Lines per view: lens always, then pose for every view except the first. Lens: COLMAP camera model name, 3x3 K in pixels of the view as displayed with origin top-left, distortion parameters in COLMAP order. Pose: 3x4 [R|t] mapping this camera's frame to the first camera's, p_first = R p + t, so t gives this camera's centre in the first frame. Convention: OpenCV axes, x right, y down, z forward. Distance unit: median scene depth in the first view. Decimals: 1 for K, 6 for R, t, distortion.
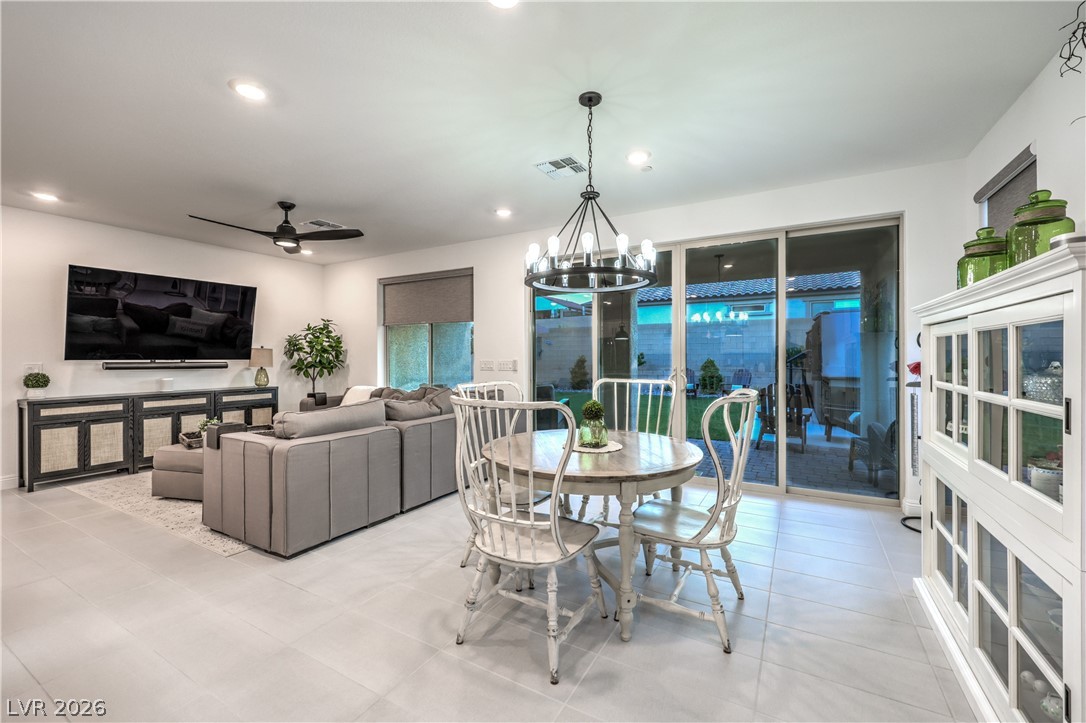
lens RADIAL K [[446.7, 0, 551.1], [0, 446.7, 355.7], [0, 0, 1]] dist [0.007520, -0.000897]
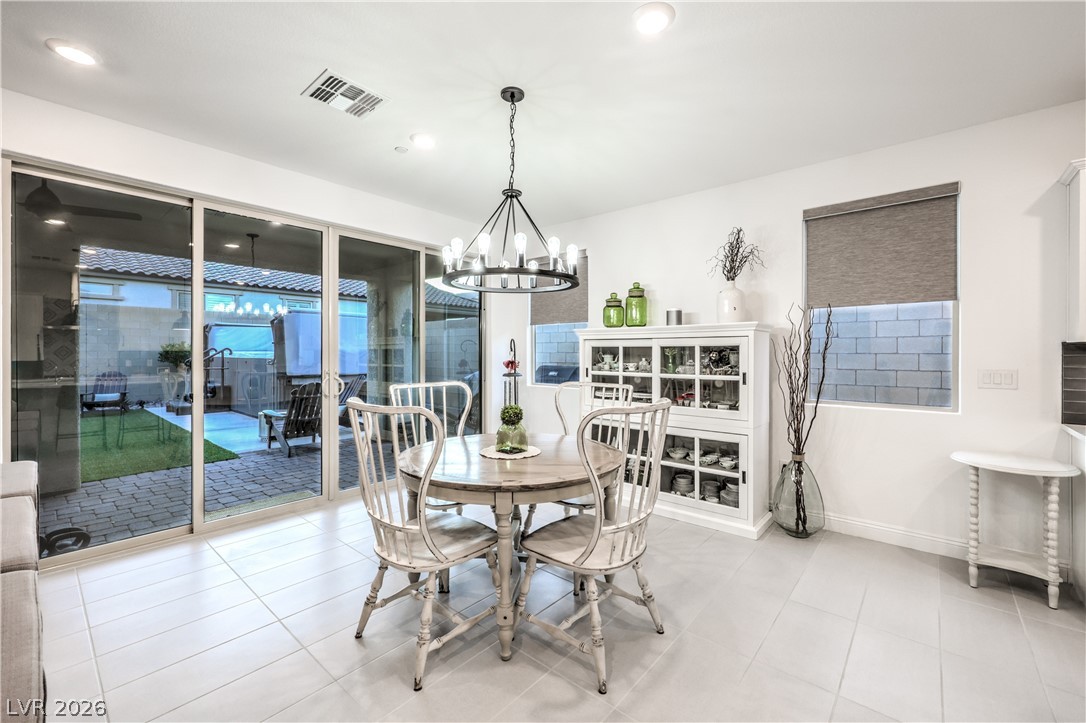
lens RADIAL K [[446.7, 0, 544.4], [0, 446.7, 349.1], [0, 0, 1]] dist [0.007520, -0.000897]
pose [[0.185773, 0.010824, 0.982533, -0.399588], [-0.005085, 0.999937, -0.010054, -0.005284], [-0.982580, -0.003129, 0.185816, 0.350202]]
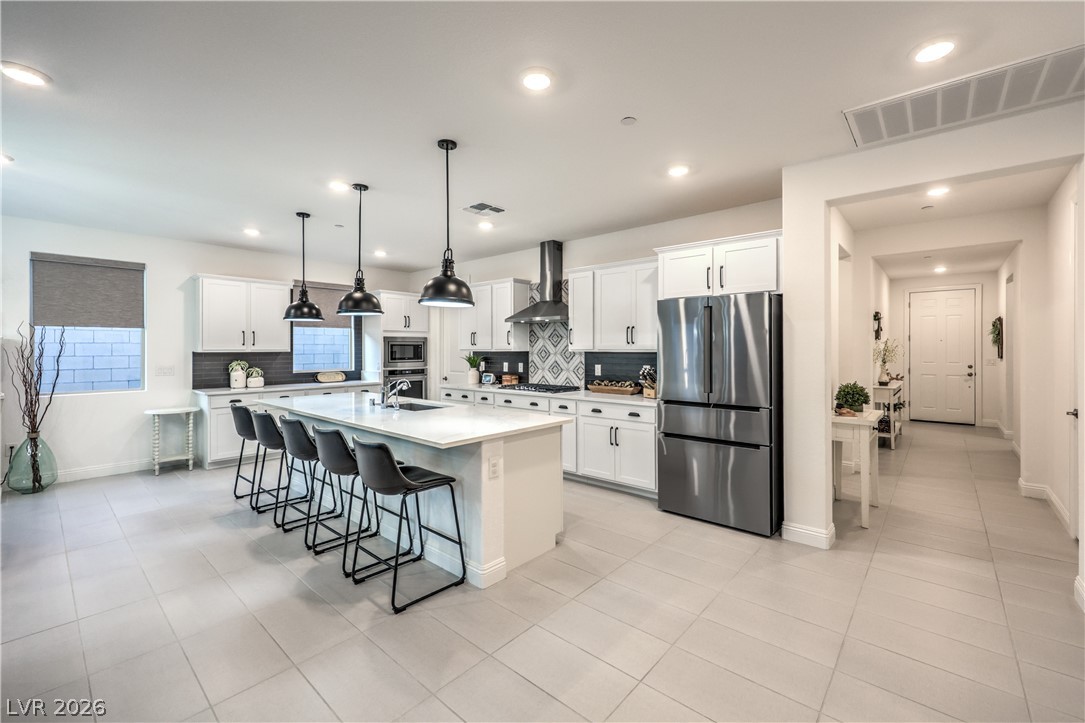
lens RADIAL K [[446.3, 0, 552.0], [0, 446.3, 351.5], [0, 0, 1]] dist [0.007520, -0.000897]
pose [[-0.981725, 0.002841, 0.190282, -0.834568], [0.003675, 0.999985, 0.004030, -0.022198], [-0.190268, 0.004656, -0.981721, 0.753498]]
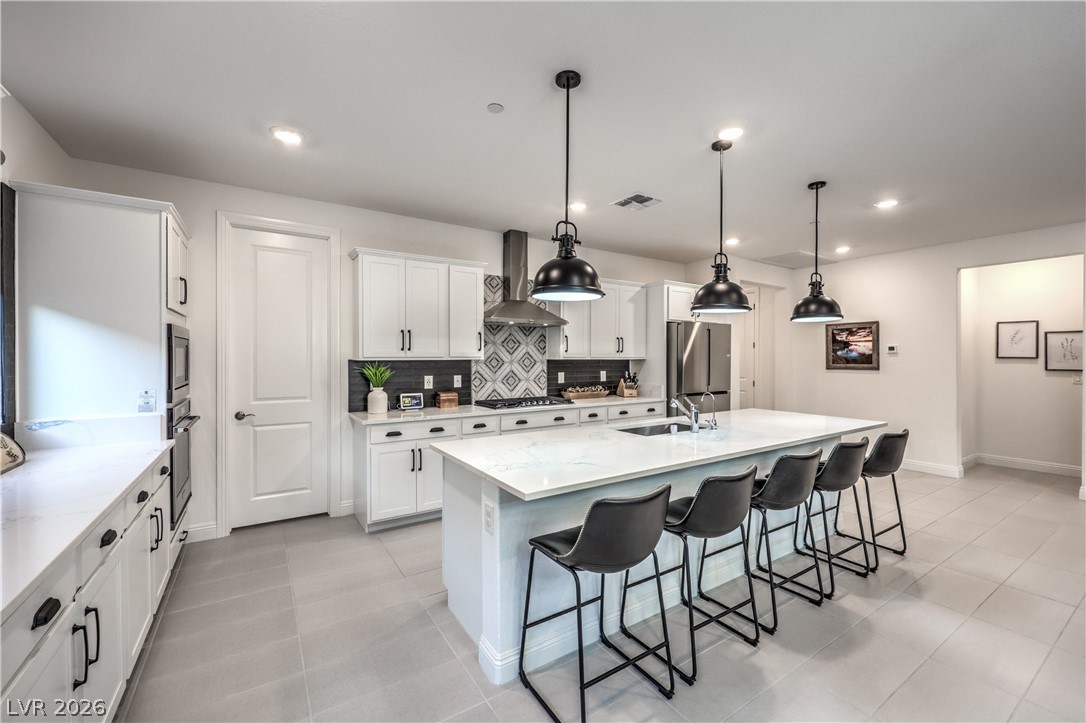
lens RADIAL K [[446.7, 0, 553.8], [0, 446.7, 358.1], [0, 0, 1]] dist [0.007520, -0.000897]
pose [[-0.448487, 0.005013, -0.893775, 0.121937], [0.002628, 0.999987, 0.004290, -0.024610], [0.893786, -0.000425, -0.448494, 0.210340]]
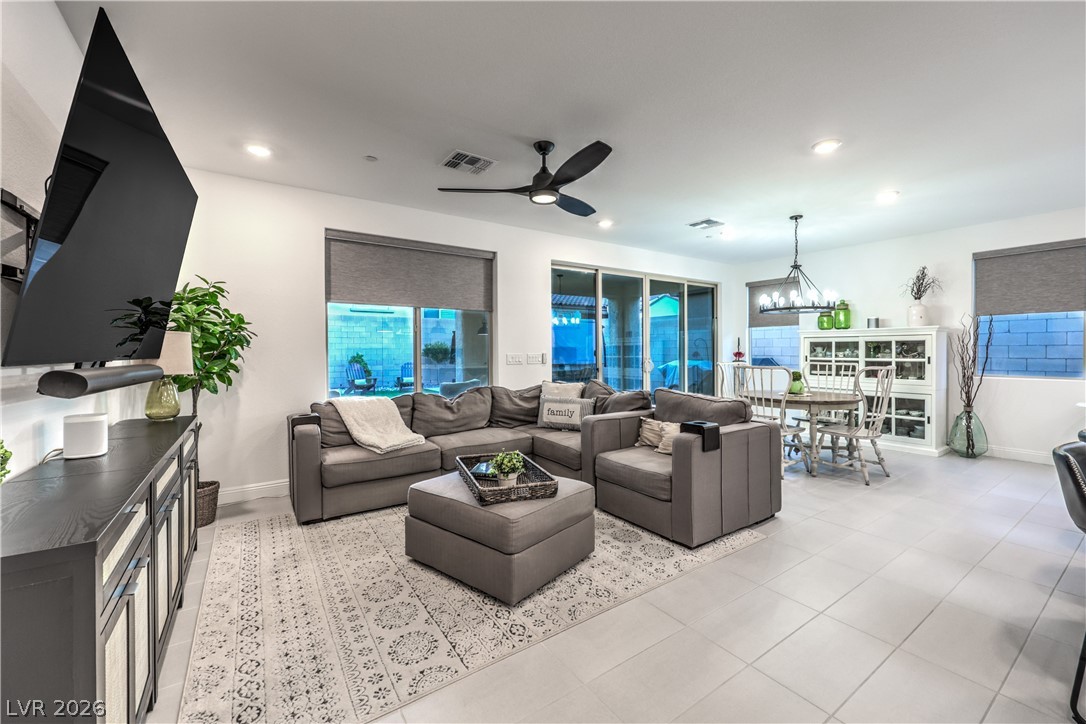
lens RADIAL K [[446.7, 0, 557.5], [0, 446.7, 350.2], [0, 0, 1]] dist [0.007520, -0.000897]
pose [[0.418673, -0.002174, 0.908134, -0.989265], [0.001937, 0.999997, 0.001501, 0.001138], [-0.908135, 0.001131, 0.418676, 0.523626]]
